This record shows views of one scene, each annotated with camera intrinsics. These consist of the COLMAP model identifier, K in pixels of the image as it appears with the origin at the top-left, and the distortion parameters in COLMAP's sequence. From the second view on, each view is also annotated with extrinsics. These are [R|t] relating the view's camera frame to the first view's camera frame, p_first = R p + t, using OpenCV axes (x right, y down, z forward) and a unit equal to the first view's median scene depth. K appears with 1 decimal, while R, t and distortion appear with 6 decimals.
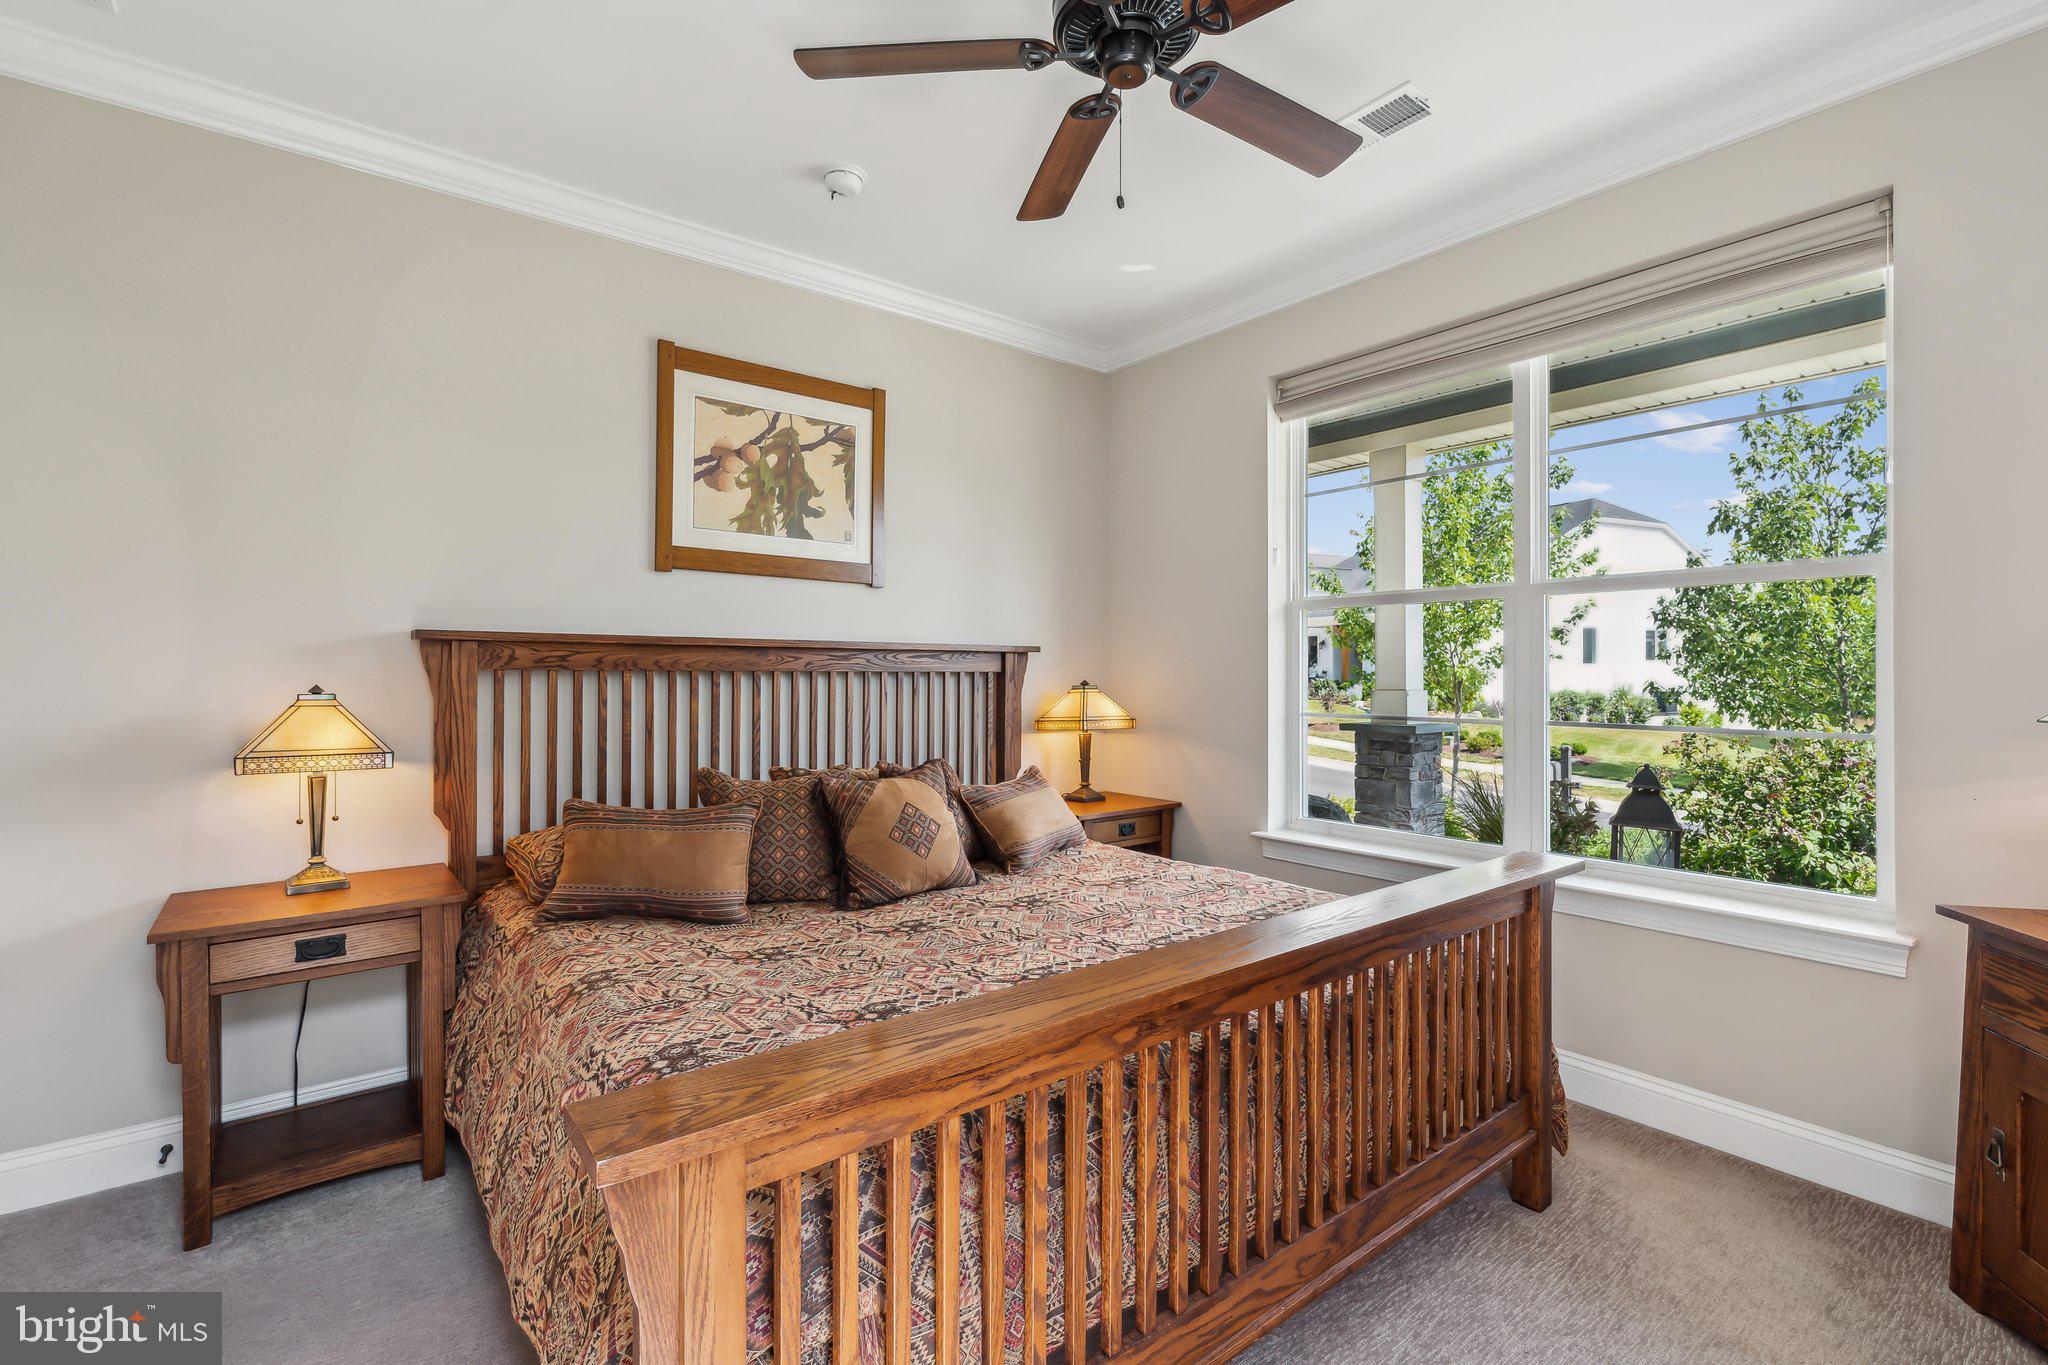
lens RADIAL K [[914.5, 0, 1035.6], [0, 914.5, 669.2], [0, 0, 1]] dist [-0.004946, -0.000111]
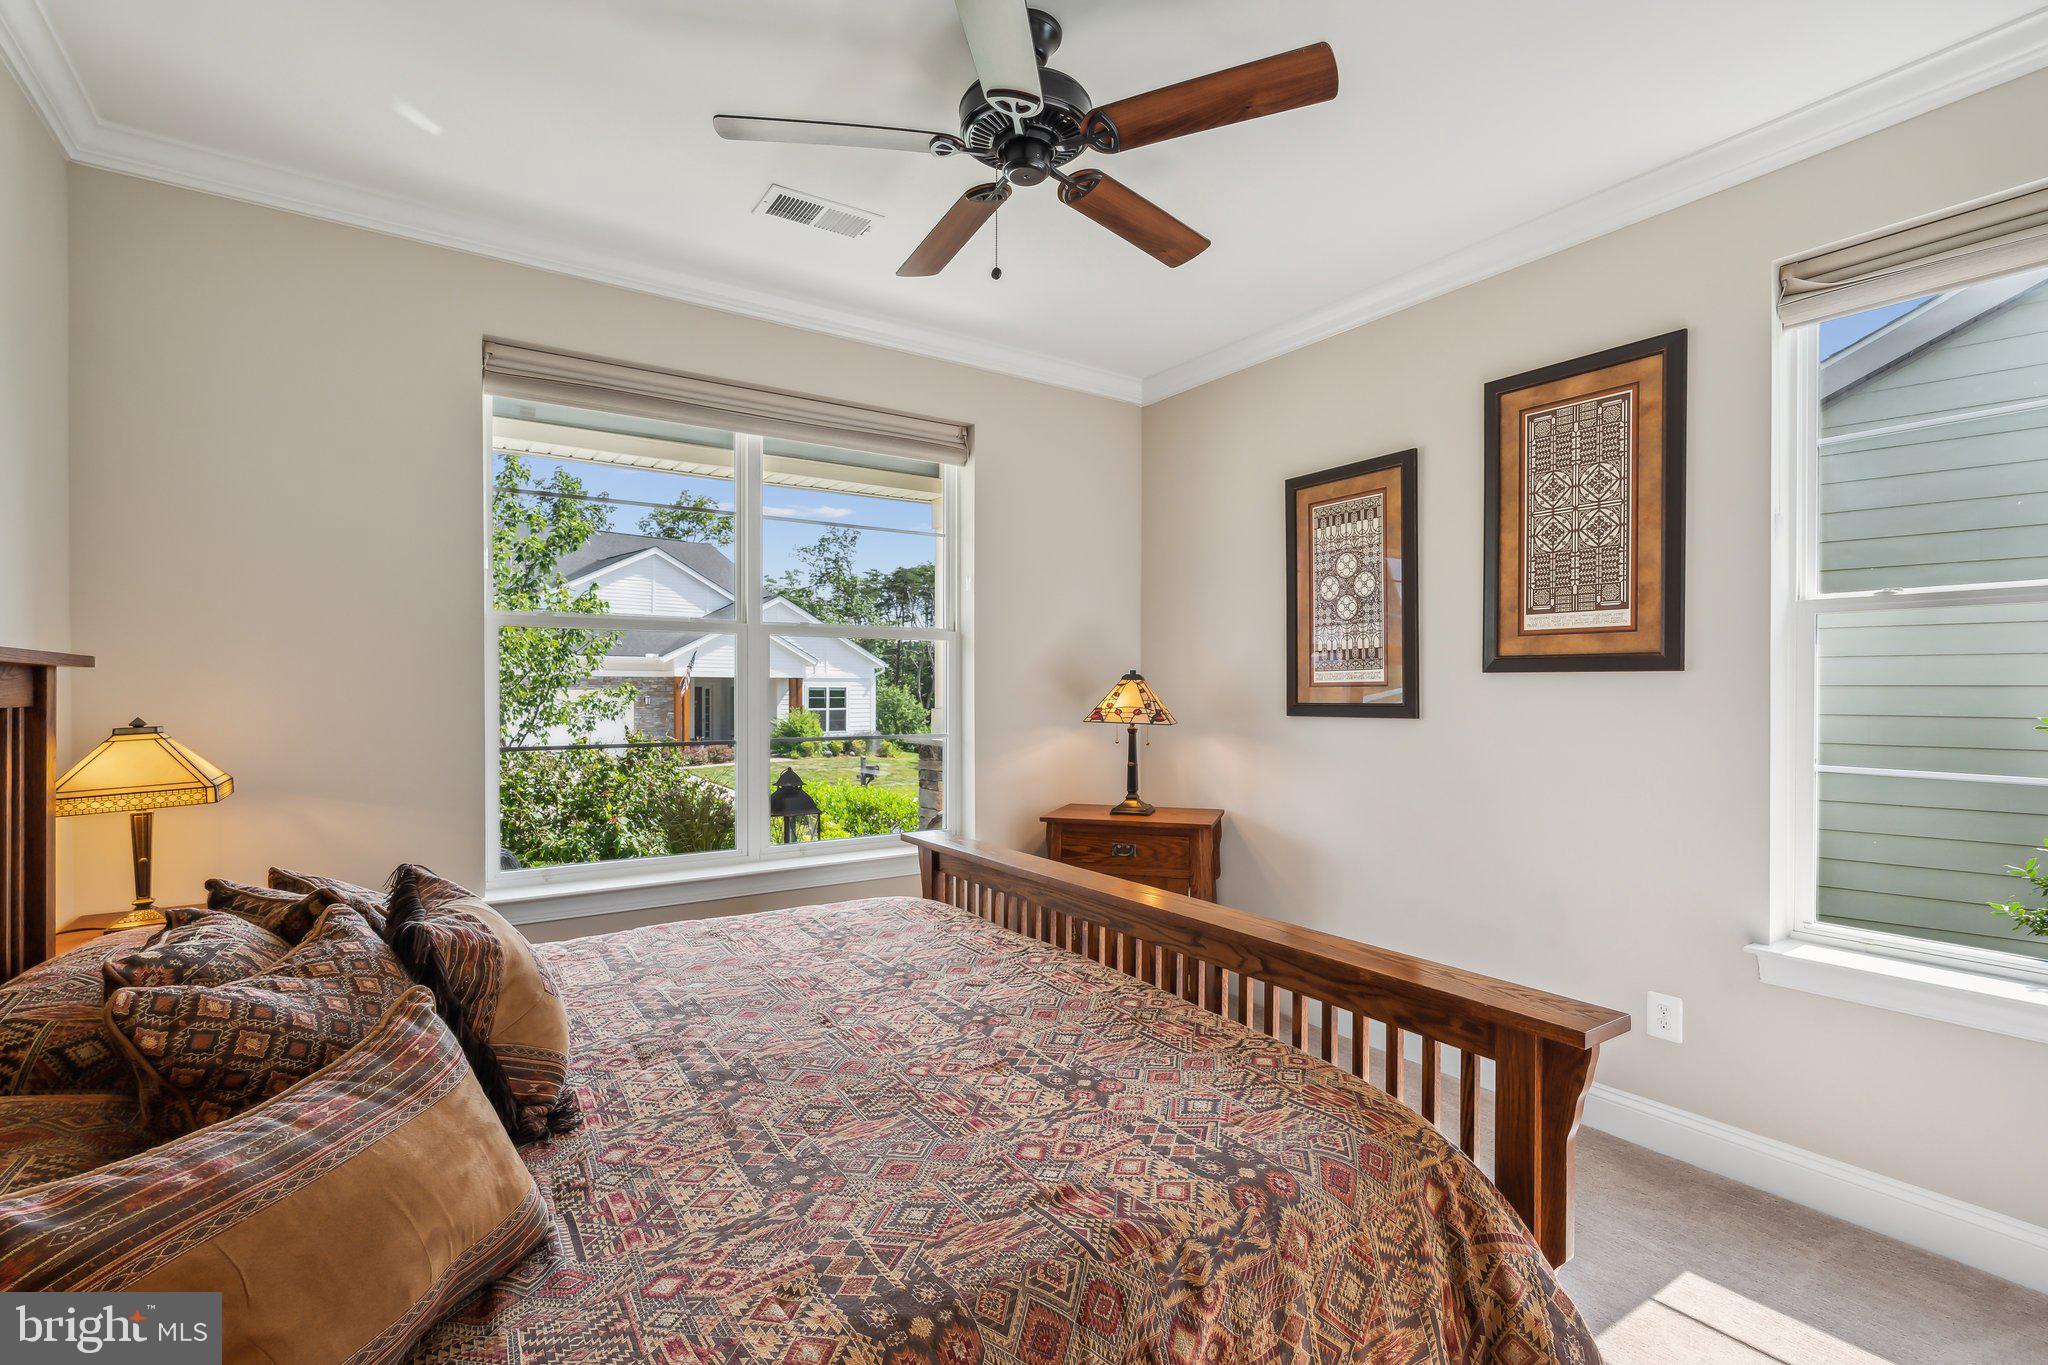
lens RADIAL K [[914.5, 0, 1033.3], [0, 914.5, 694.5], [0, 0, 1]] dist [-0.004946, -0.000111]
pose [[0.079493, -0.008085, 0.996803, -0.897029], [-0.009446, 0.999916, 0.008864, -0.022711], [-0.996791, -0.010120, 0.079410, 0.787227]]
